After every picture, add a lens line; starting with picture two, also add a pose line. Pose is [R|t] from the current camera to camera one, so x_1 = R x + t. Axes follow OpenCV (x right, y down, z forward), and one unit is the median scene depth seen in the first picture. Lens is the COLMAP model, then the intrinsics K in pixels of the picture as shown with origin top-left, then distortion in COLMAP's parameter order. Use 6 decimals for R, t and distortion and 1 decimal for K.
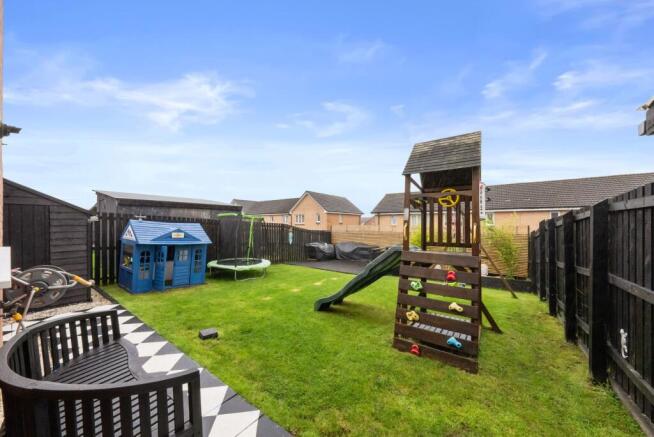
lens RADIAL K [[225.2, 0, 328.8], [0, 225.2, 224.1], [0, 0, 1]] dist [-0.002209, 0.000634]
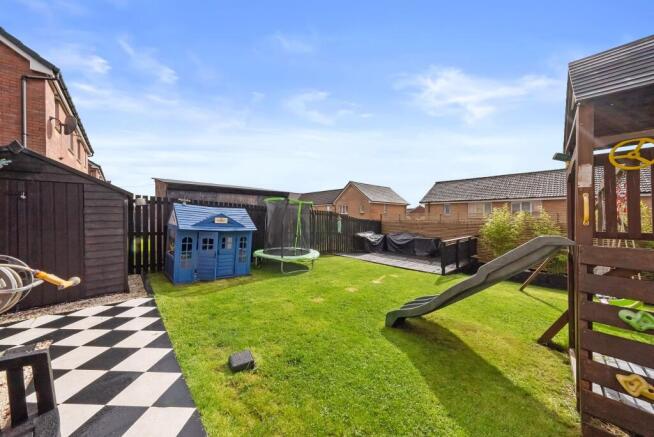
lens RADIAL K [[225.2, 0, 329.7], [0, 225.2, 216.5], [0, 0, 1]] dist [-0.002209, 0.000634]
pose [[0.982091, 0.002217, -0.188393, -0.077567], [-0.000468, 0.999956, 0.009329, 0.025422], [0.188406, -0.009074, 0.982049, 0.204241]]
